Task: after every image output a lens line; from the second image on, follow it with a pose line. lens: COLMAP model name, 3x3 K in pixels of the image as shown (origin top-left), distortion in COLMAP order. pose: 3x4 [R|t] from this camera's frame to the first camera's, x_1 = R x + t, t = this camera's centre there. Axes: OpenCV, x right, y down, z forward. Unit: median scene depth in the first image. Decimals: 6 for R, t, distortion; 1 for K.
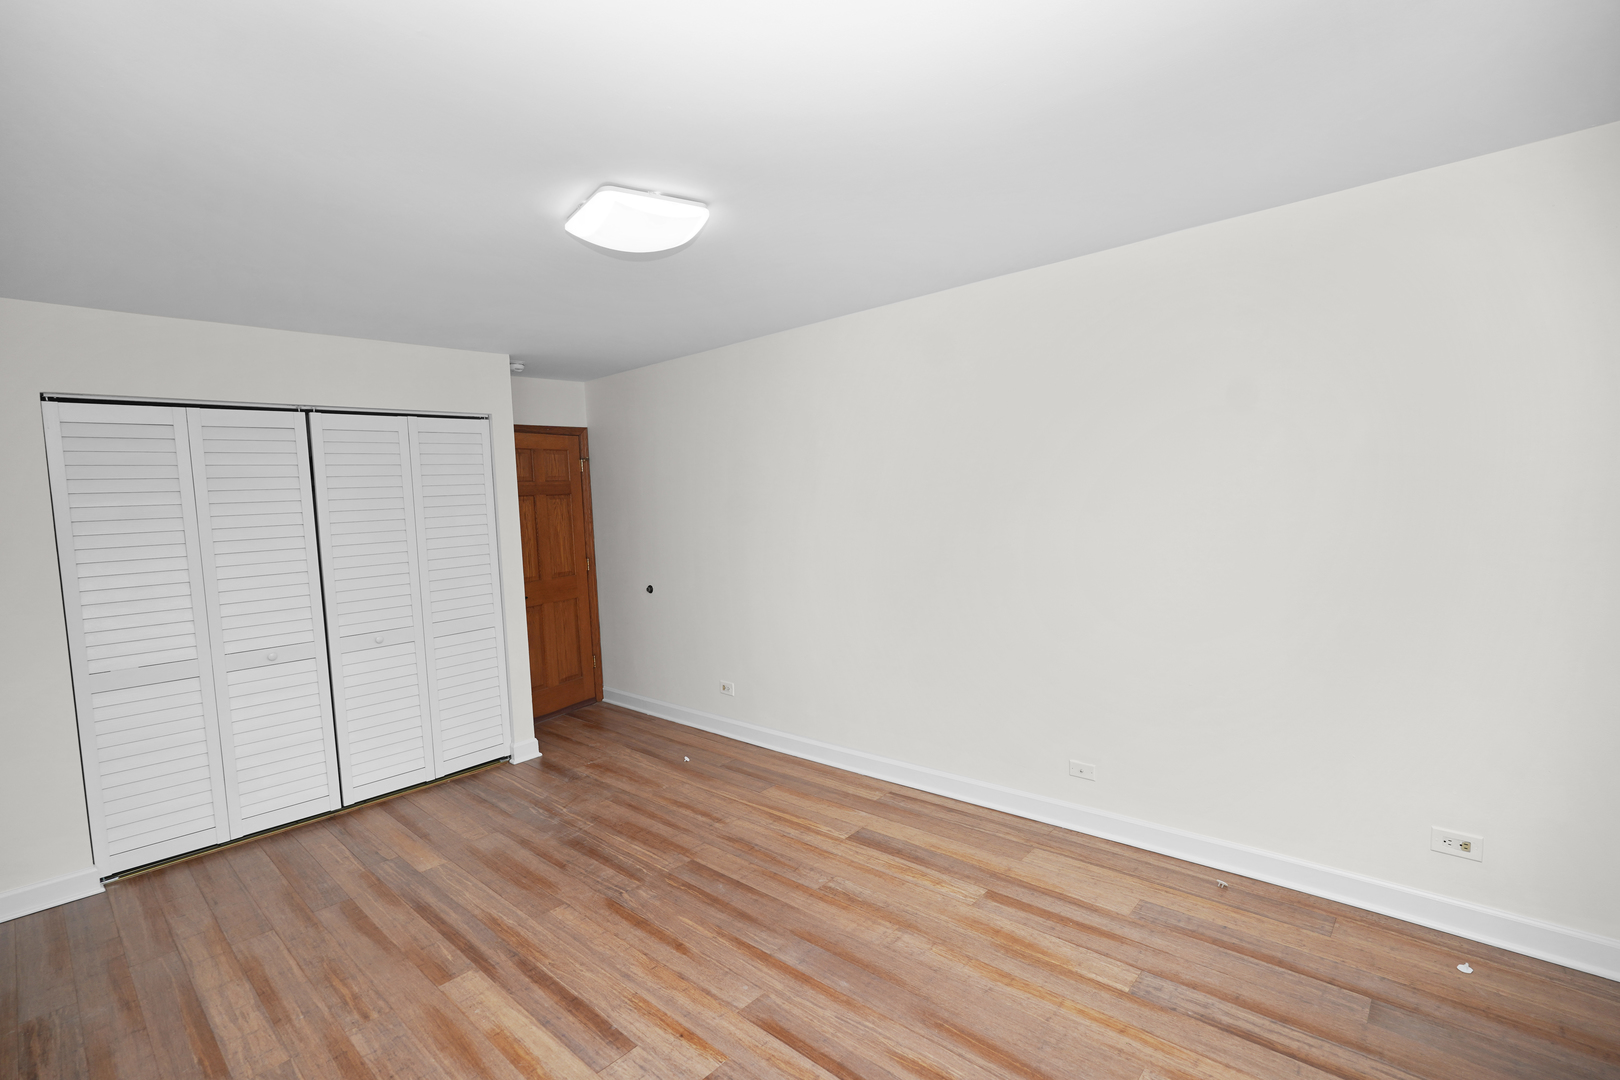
lens RADIAL K [[737.4, 0, 810.0], [0, 737.4, 540.0], [0, 0, 1]] dist [-0.021266, 0.013355]
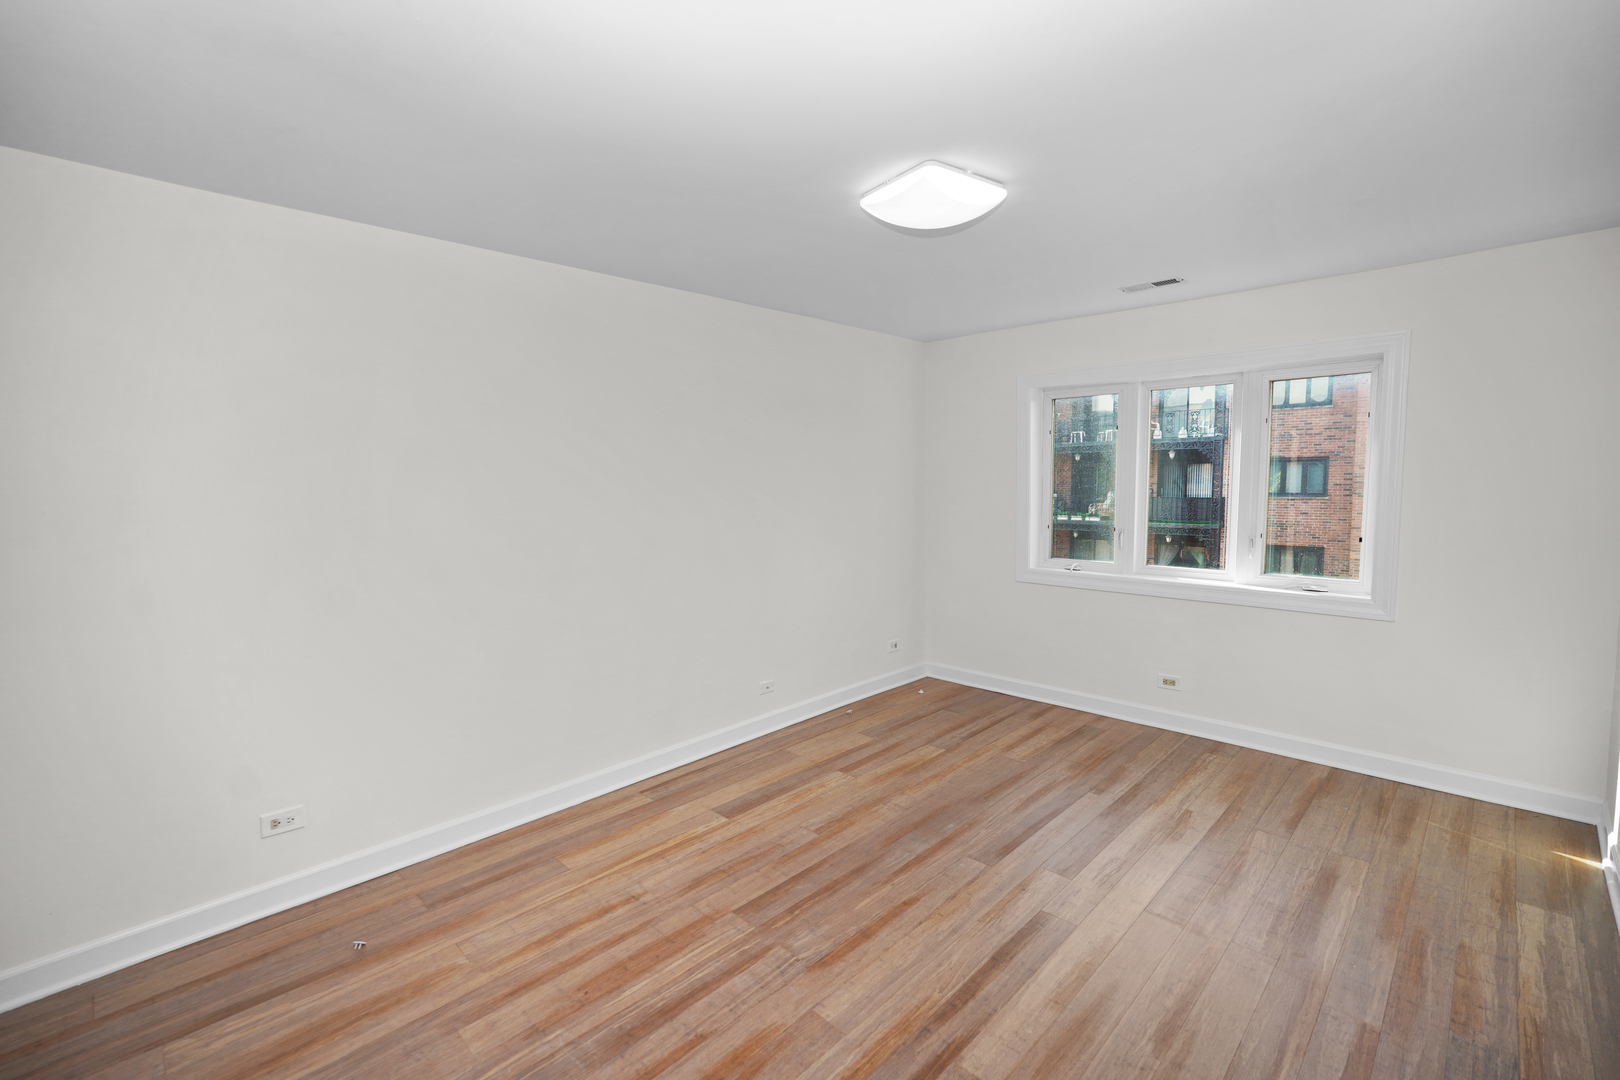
lens RADIAL K [[712.8, 0, 810.0], [0, 712.8, 540.0], [0, 0, 1]] dist [-0.022078, 0.013280]
pose [[0.040231, -0.042376, 0.998291, -0.932672], [0.074493, 0.996447, 0.039296, -0.002326], [-0.996410, 0.072785, 0.043245, 0.852443]]
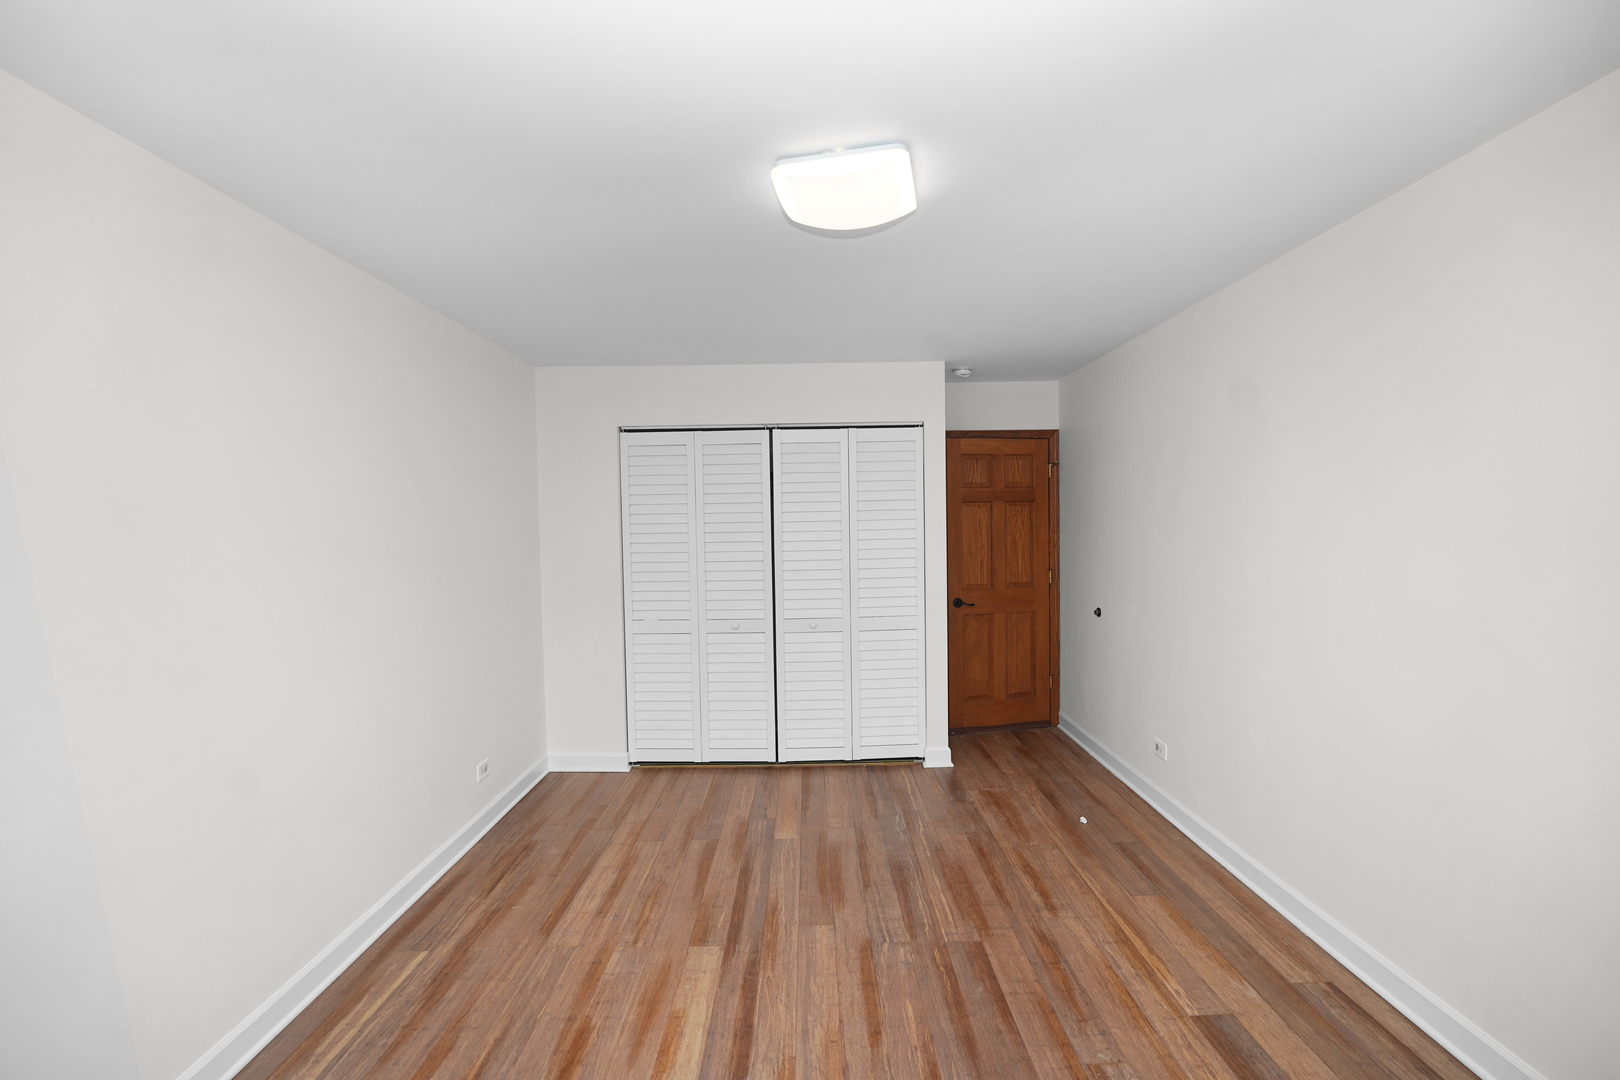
lens RADIAL K [[716.0, 0, 810.0], [0, 716.0, 540.0], [0, 0, 1]] dist [-0.022339, 0.011699]
pose [[0.673395, 0.056147, -0.737148, 0.279258], [-0.060674, 0.997945, 0.020585, -0.024341], [0.736789, 0.030864, 0.675418, 0.298478]]
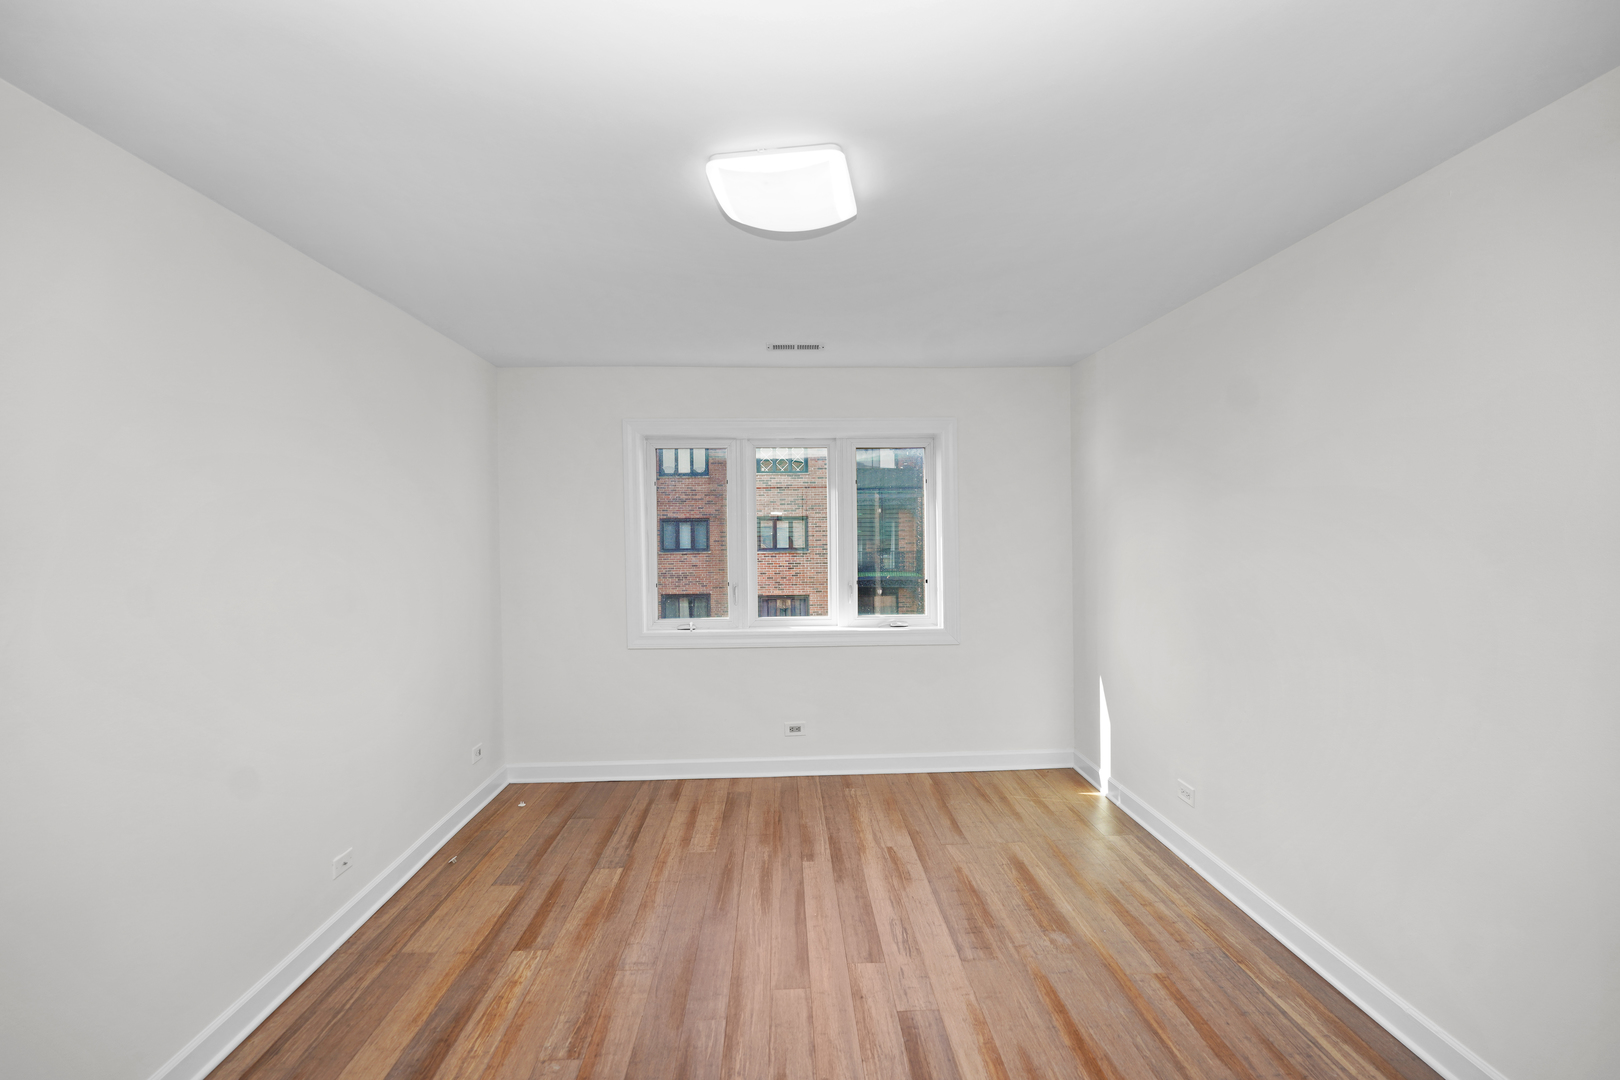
lens RADIAL K [[716.0, 0, 810.0], [0, 716.0, 540.0], [0, 0, 1]] dist [-0.022339, 0.011699]
pose [[-0.702982, 0.043476, 0.709877, -0.613092], [0.089036, 0.995657, 0.027193, -0.032963], [-0.705612, 0.082321, -0.703800, 1.176763]]
